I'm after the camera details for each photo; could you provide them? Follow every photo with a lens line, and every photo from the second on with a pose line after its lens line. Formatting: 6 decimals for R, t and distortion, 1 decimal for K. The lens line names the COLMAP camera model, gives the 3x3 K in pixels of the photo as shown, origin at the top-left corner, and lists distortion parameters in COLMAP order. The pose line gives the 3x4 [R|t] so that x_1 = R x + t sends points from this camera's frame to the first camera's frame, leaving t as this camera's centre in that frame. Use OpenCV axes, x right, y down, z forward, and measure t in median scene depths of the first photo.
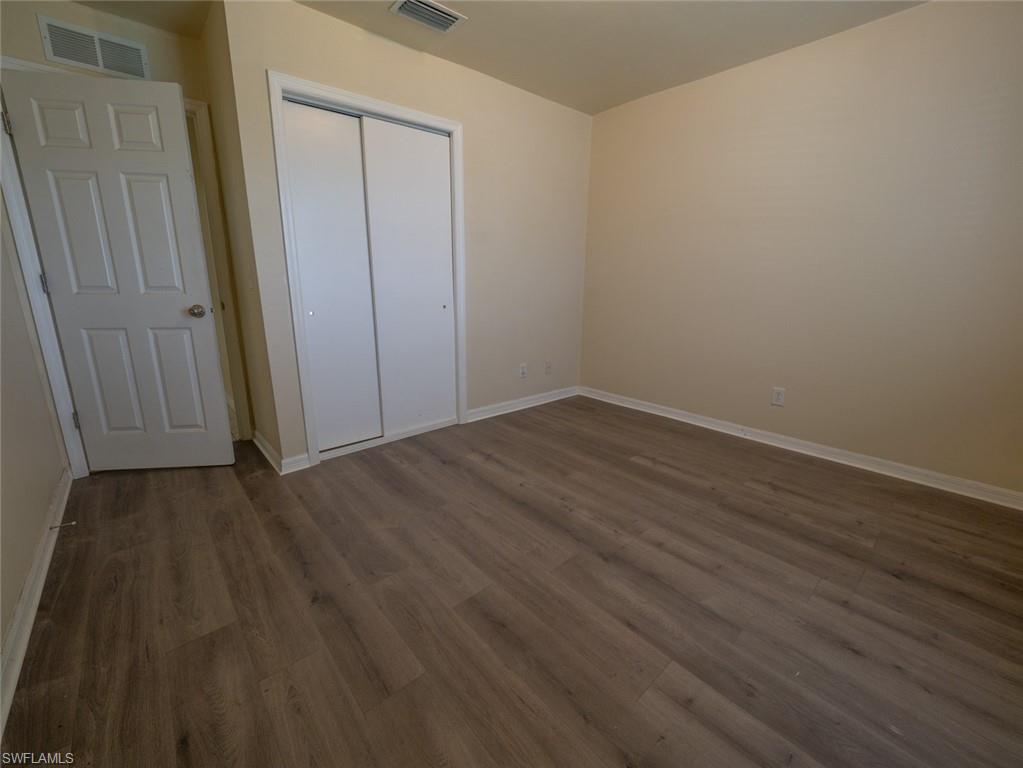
lens RADIAL K [[418.6, 0, 511.5], [0, 418.6, 384.0], [0, 0, 1]] dist [-0.023615, 0.000153]
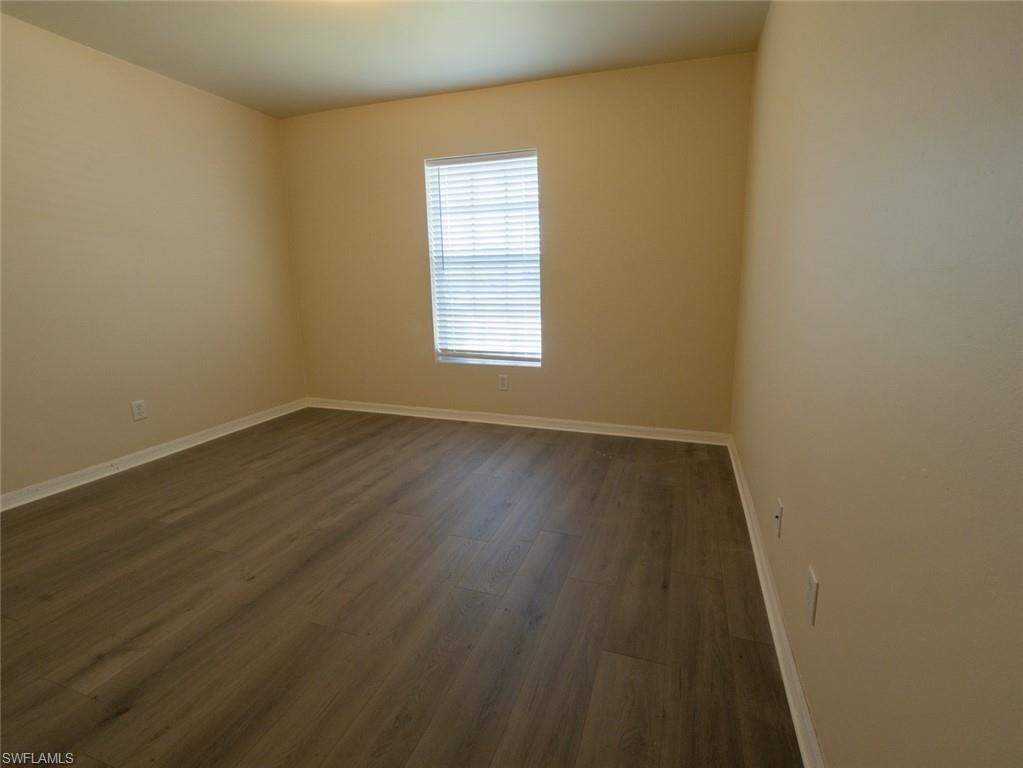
lens RADIAL K [[494.1, 0, 511.5], [0, 494.1, 384.0], [0, 0, 1]] dist [0.001257, 0.000196]
pose [[-0.485999, -0.184676, 0.854225, -1.046387], [0.226592, 0.917370, 0.327243, -0.291762], [-0.844074, 0.352600, -0.403995, 1.042459]]
